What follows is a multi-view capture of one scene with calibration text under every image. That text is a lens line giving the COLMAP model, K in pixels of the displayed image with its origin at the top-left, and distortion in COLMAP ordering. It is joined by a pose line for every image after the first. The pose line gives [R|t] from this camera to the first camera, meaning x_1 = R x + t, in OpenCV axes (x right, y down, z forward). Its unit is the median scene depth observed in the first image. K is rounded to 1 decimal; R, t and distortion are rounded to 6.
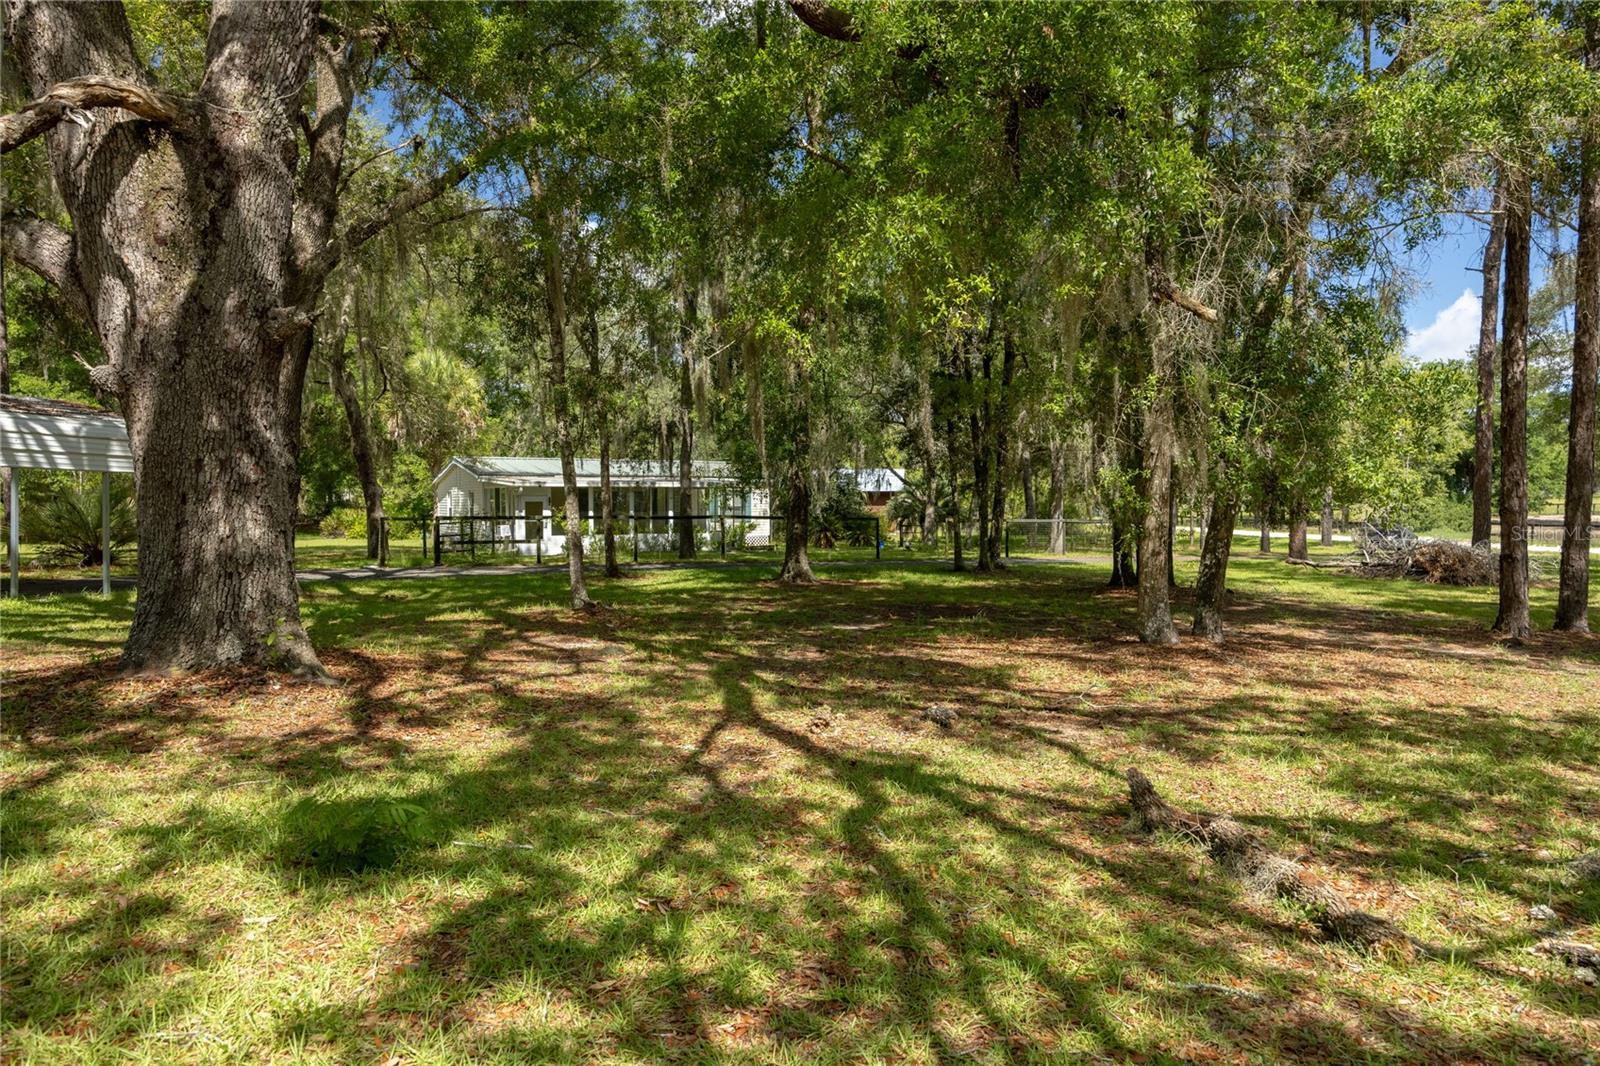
lens RADIAL K [[1061.7, 0, 799.8], [0, 1061.7, 528.3], [0, 0, 1]] dist [0.001375, 0.002613]
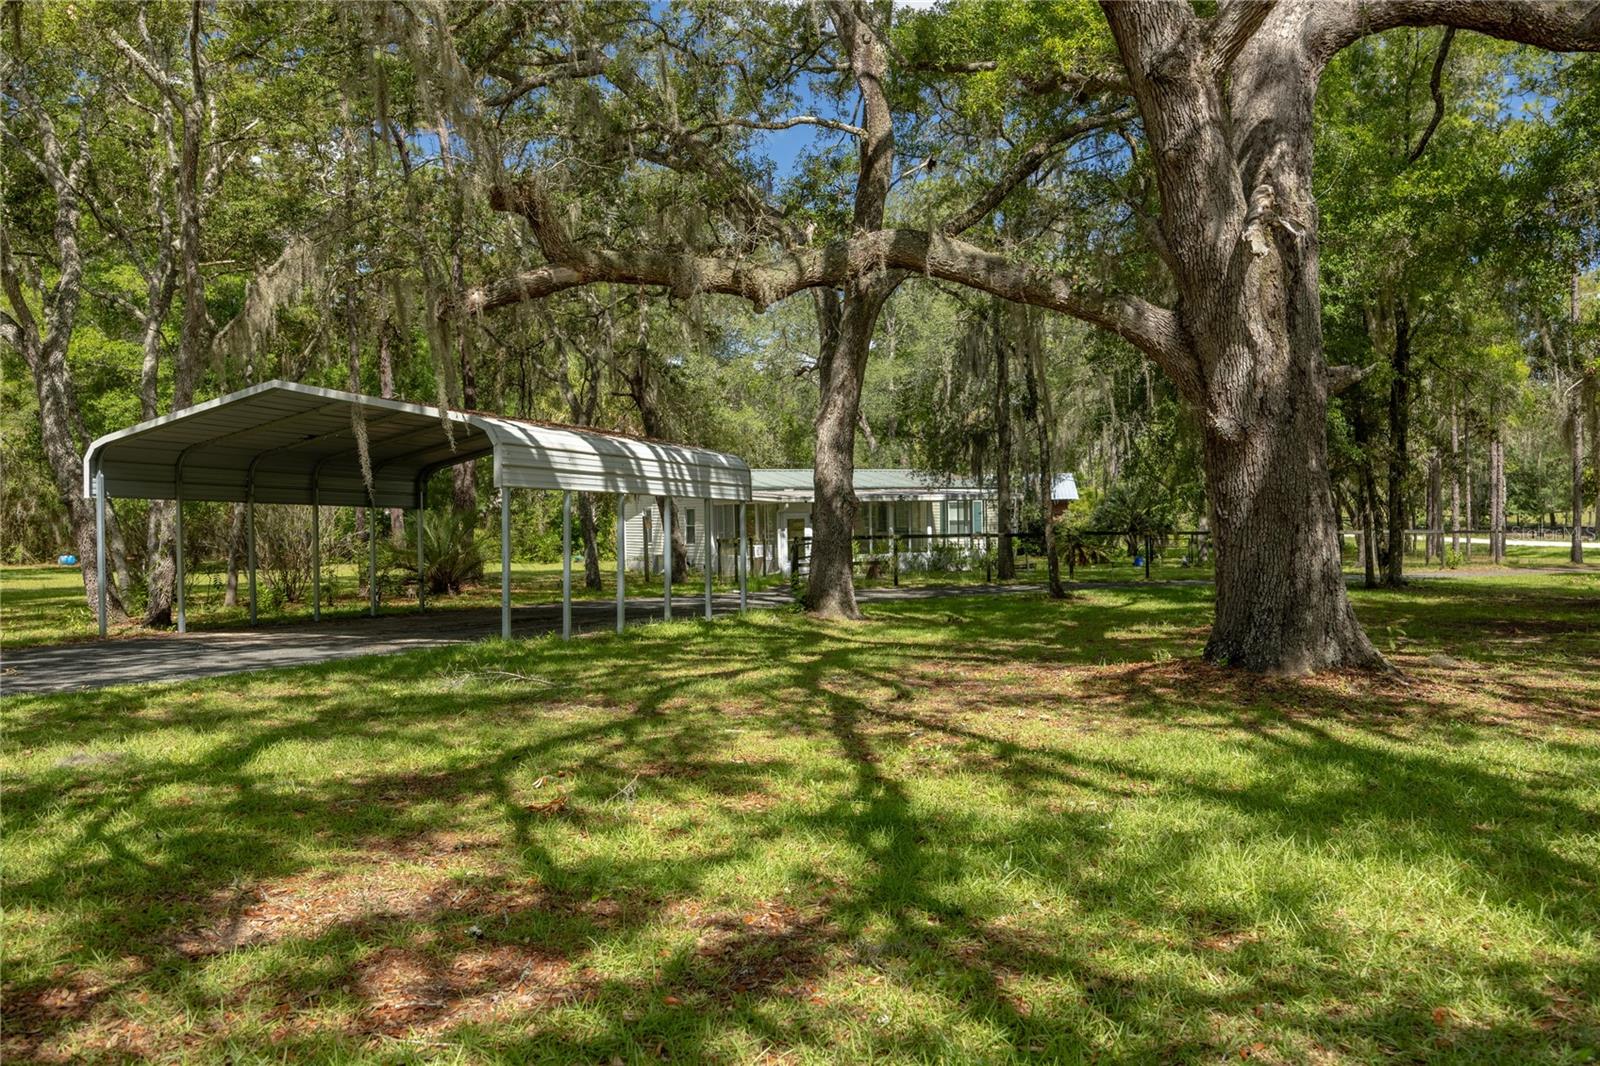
lens RADIAL K [[1278.9, 0, 800.1], [0, 1278.9, 535.6], [0, 0, 1]] dist [-0.001109, -0.000170]
pose [[0.999930, -0.011808, 0.000142, -1.140090], [0.011809, 0.999907, -0.006890, -0.016560], [-0.000060, 0.006892, 0.999976, -0.447571]]
